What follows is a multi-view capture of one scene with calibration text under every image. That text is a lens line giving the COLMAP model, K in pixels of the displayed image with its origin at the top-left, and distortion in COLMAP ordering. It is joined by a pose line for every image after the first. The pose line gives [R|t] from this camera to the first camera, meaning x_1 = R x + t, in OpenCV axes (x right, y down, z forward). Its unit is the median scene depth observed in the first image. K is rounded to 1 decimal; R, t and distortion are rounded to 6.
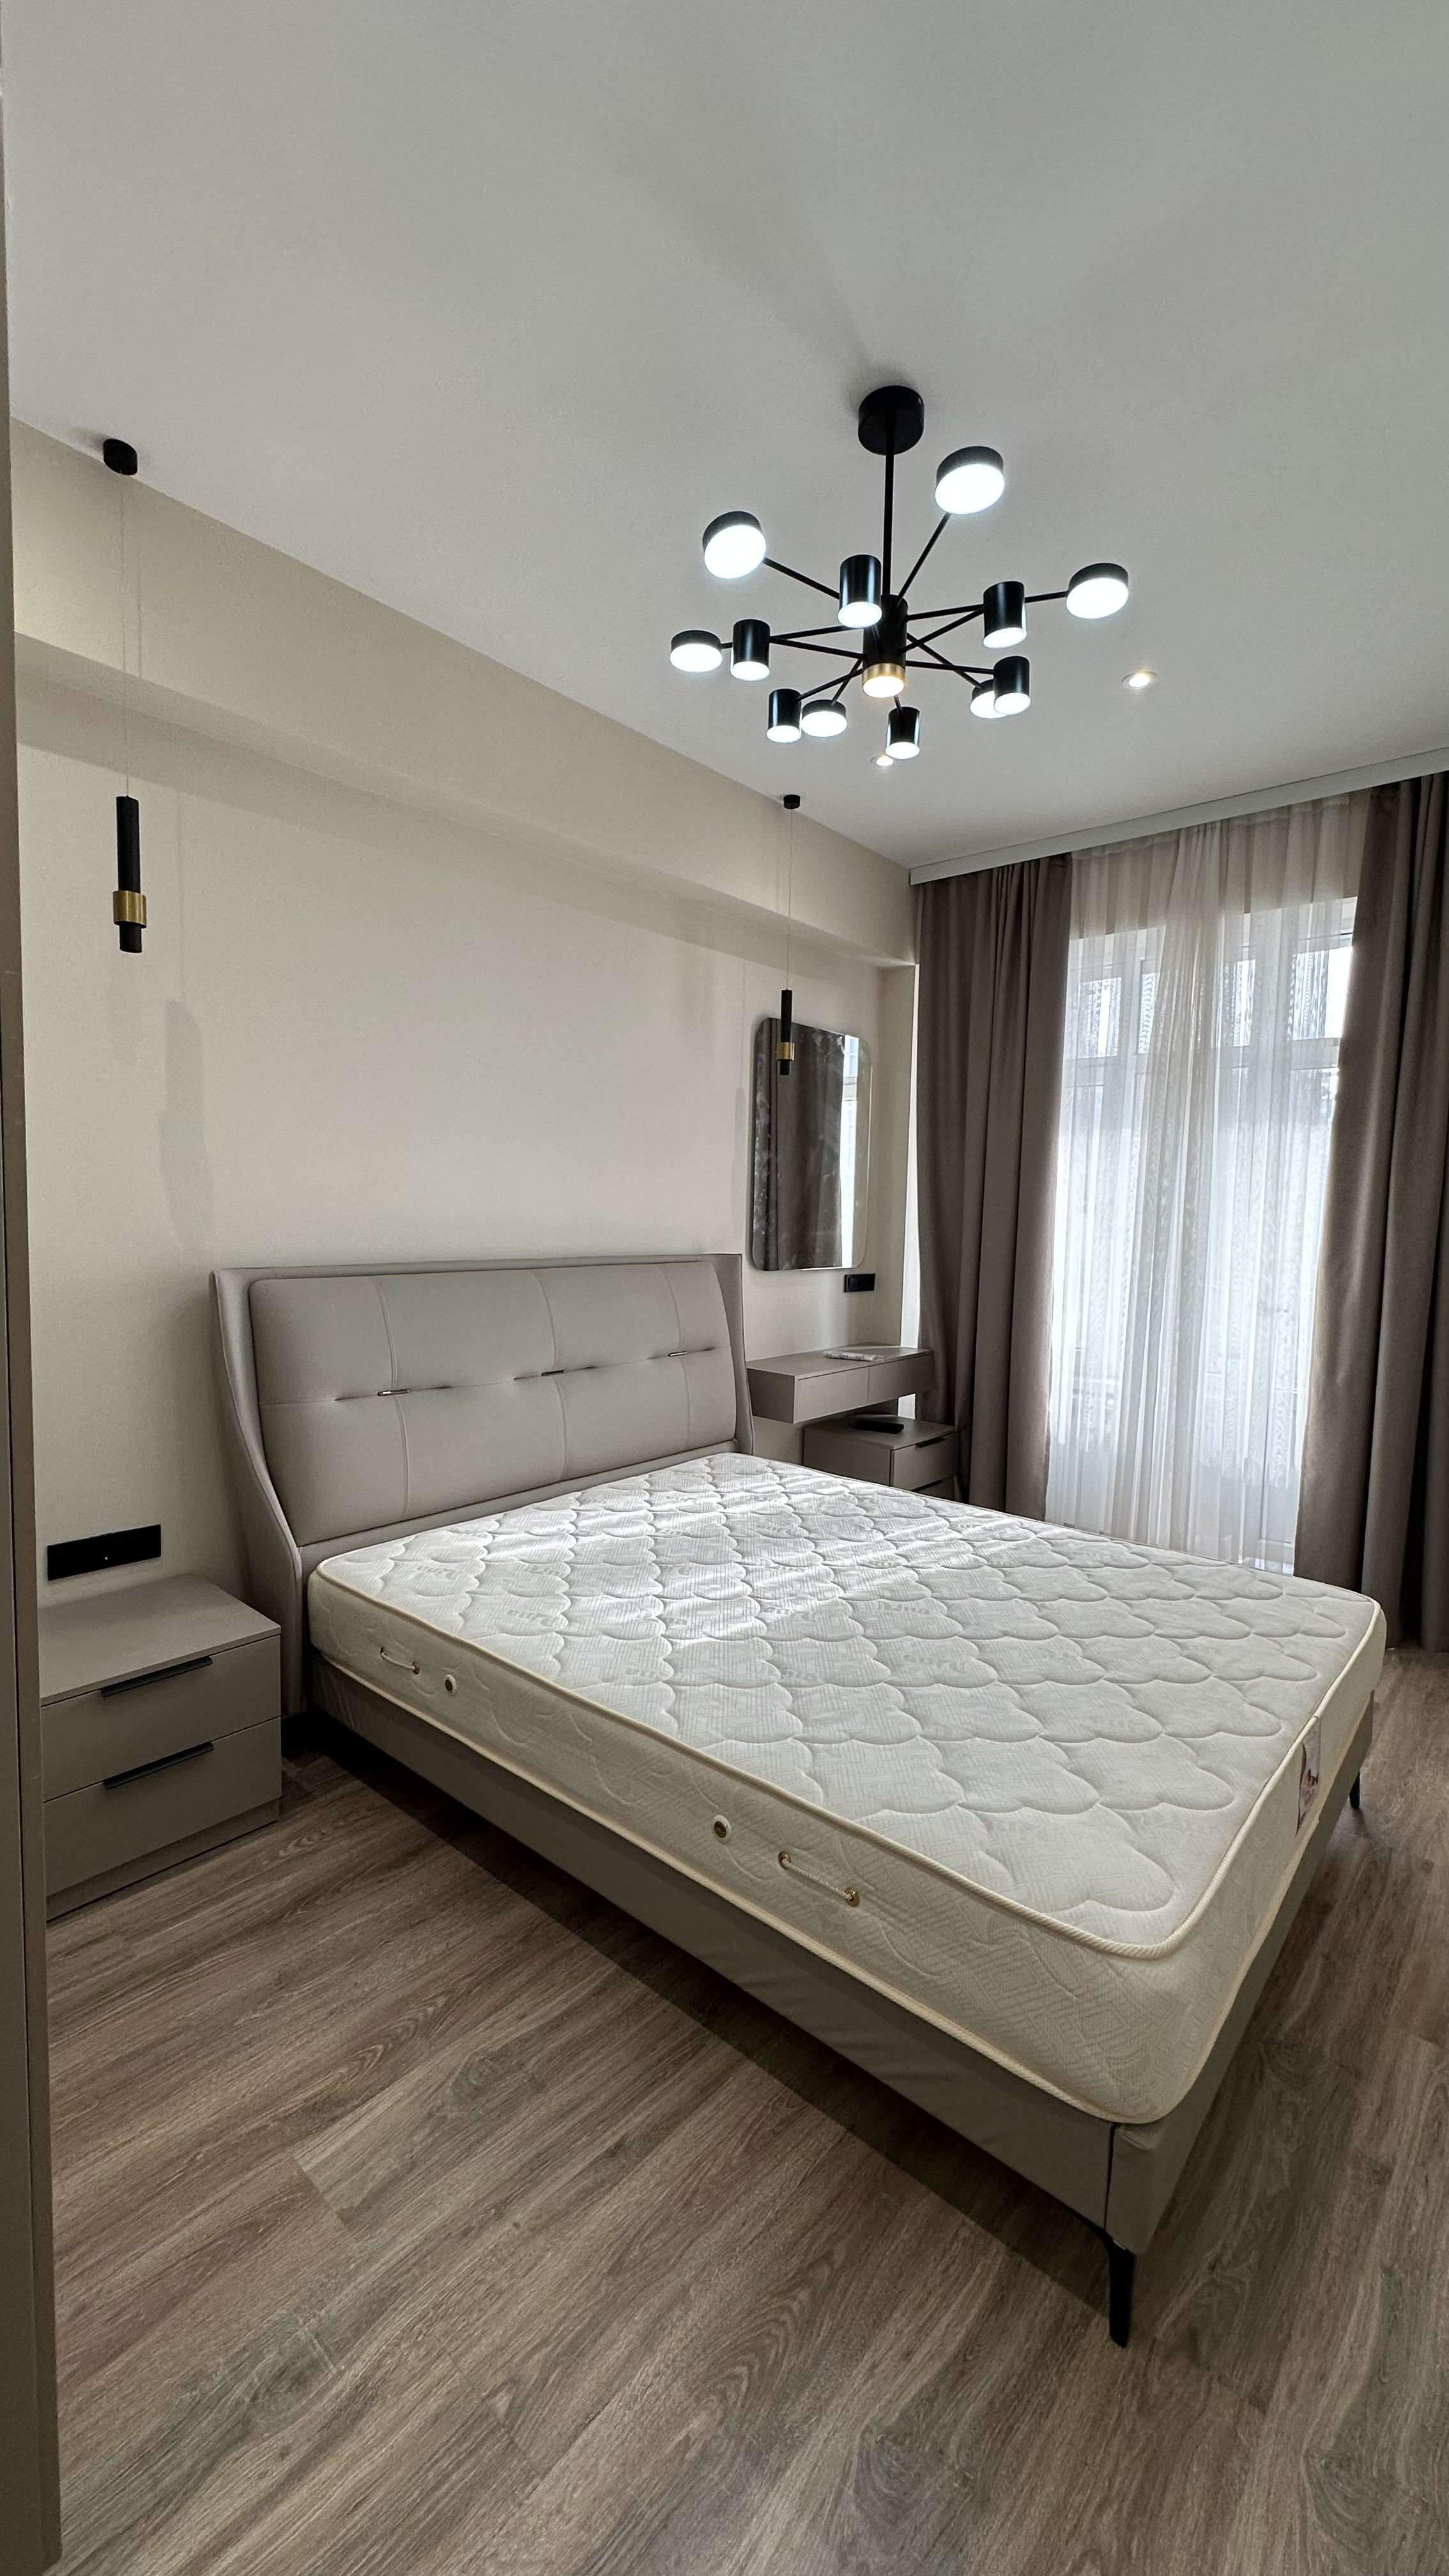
lens RADIAL K [[1034.7, 0, 727.2], [0, 1034.7, 1285.1], [0, 0, 1]] dist [-0.002254, 0.000427]
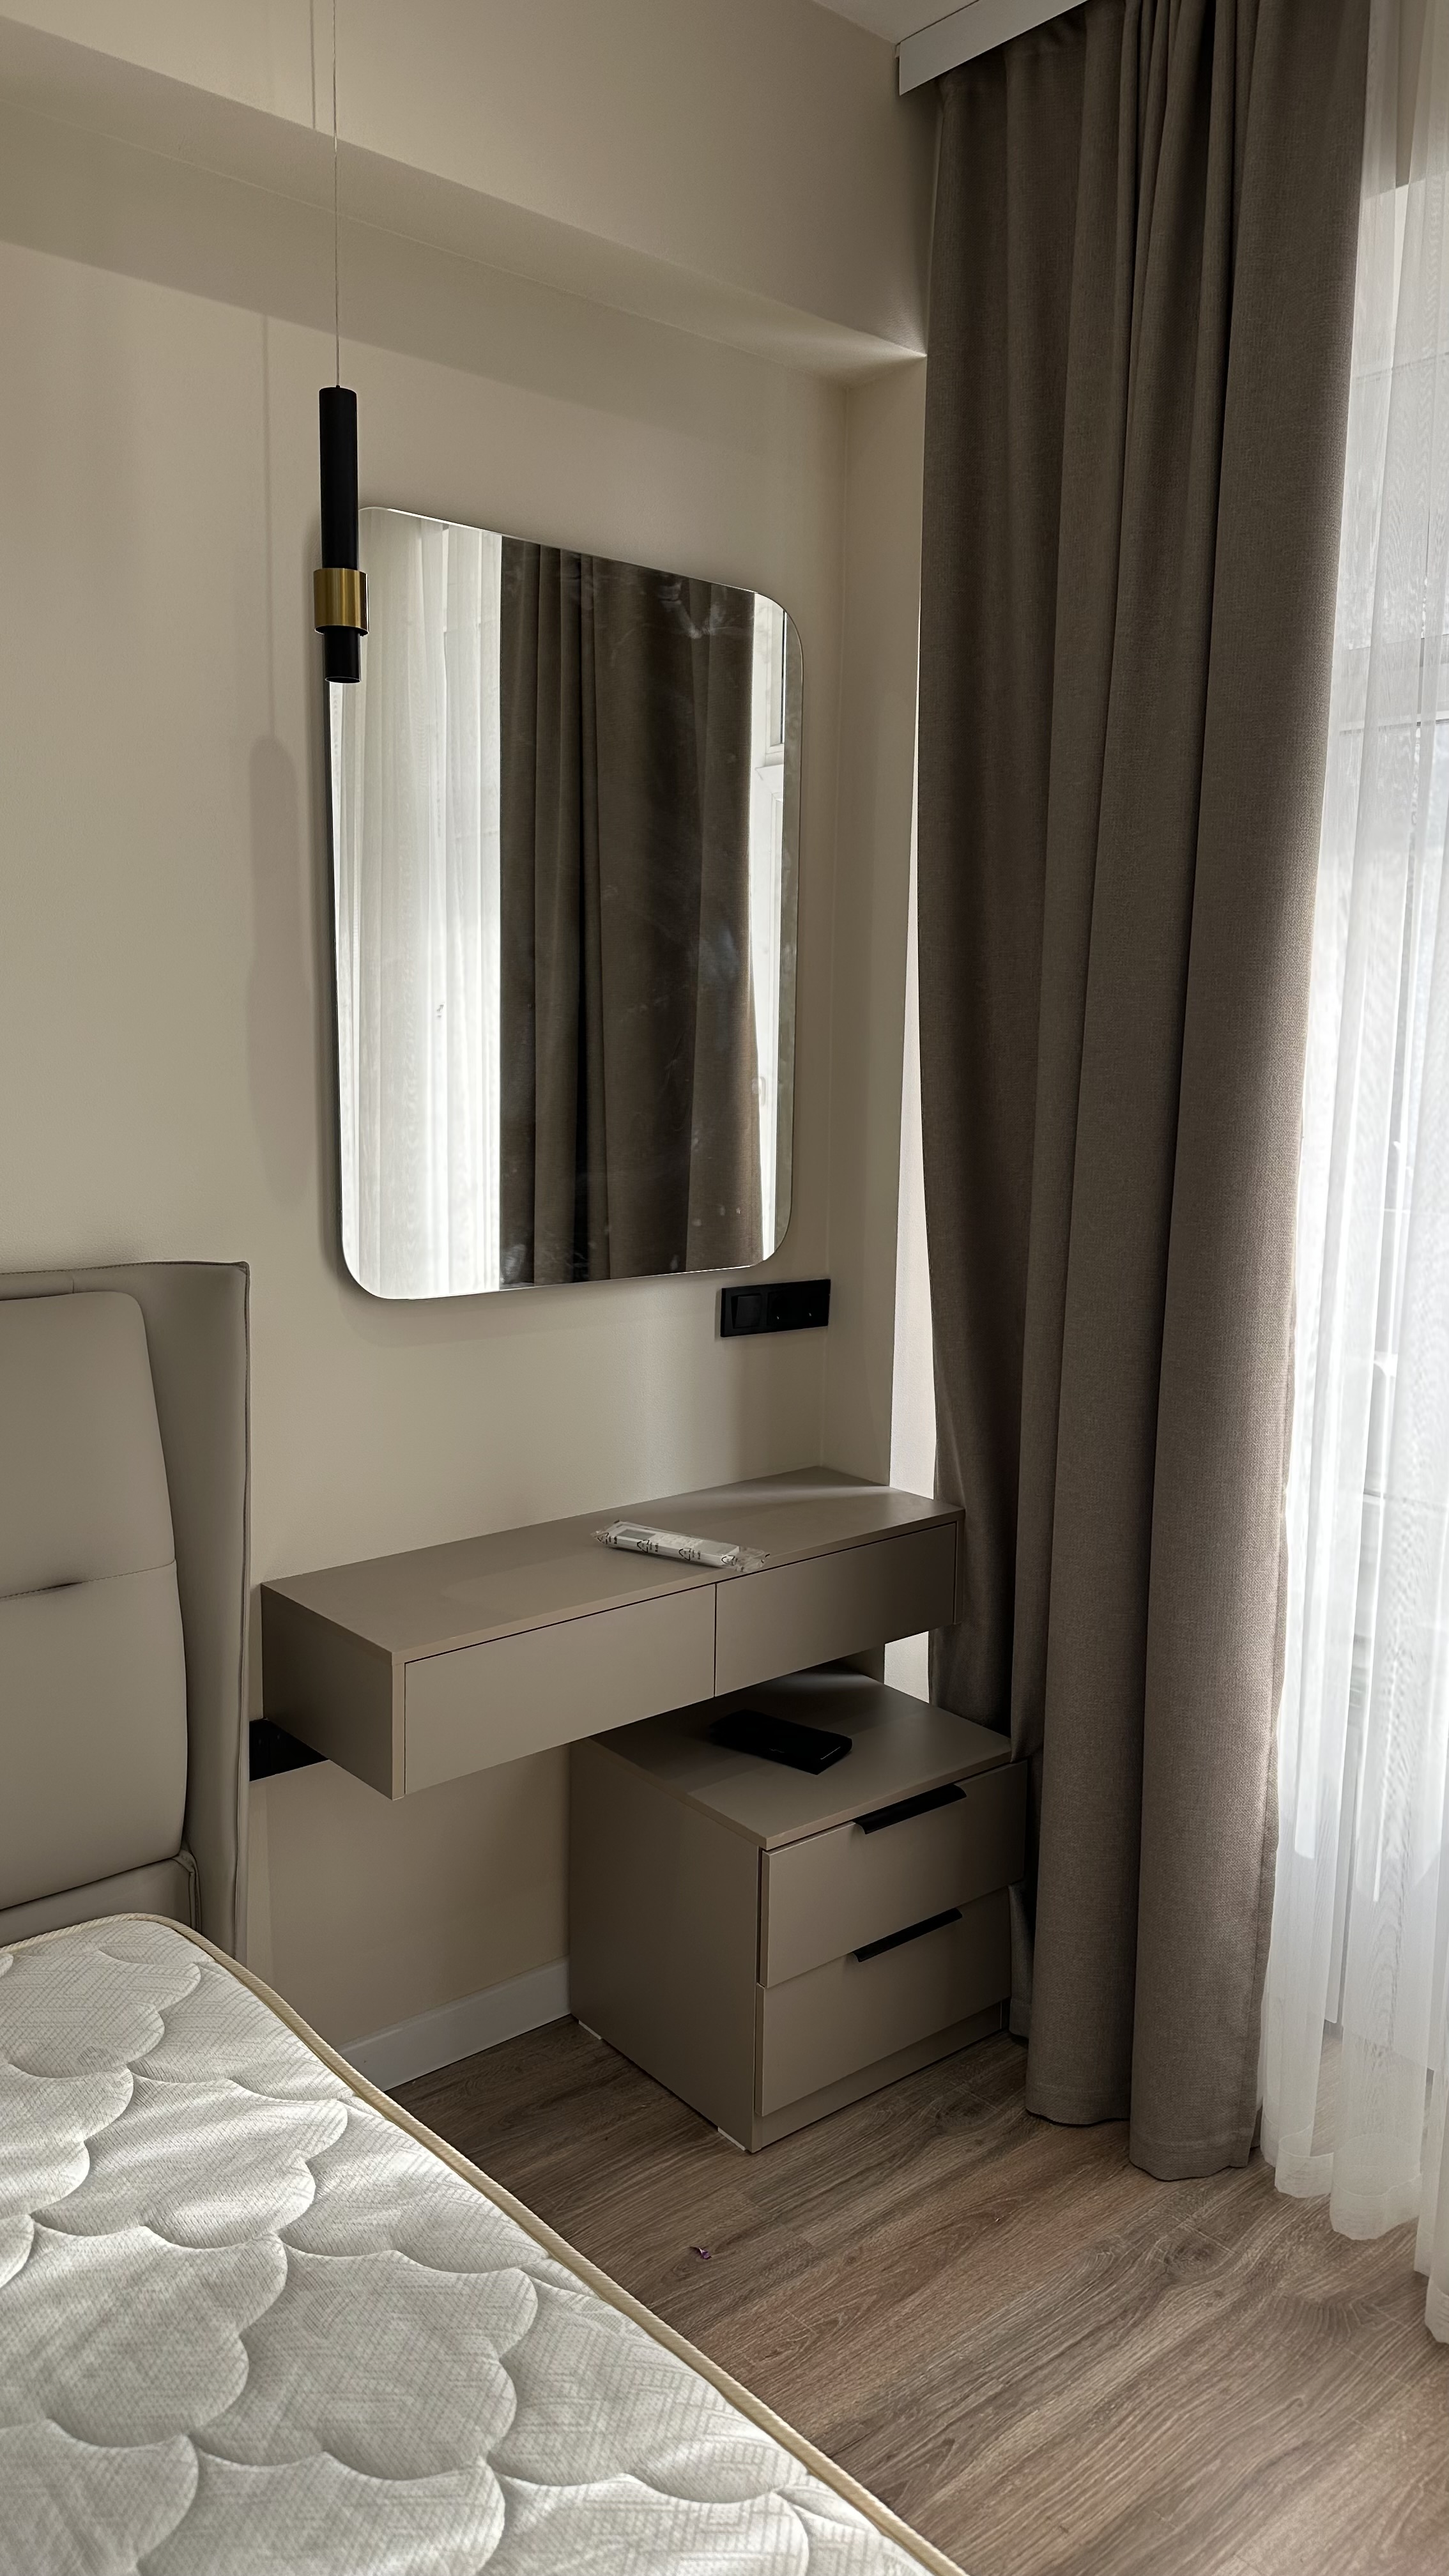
lens RADIAL K [[1906.6, 0, 724.5], [0, 1906.6, 1288.0], [0, 0, 1]] dist [0.047076, -0.000365]
pose [[0.992584, 0.007416, -0.121332, 0.198082], [-0.001003, 0.998603, 0.052836, -0.045507], [0.121554, -0.052323, 0.991205, 0.371123]]
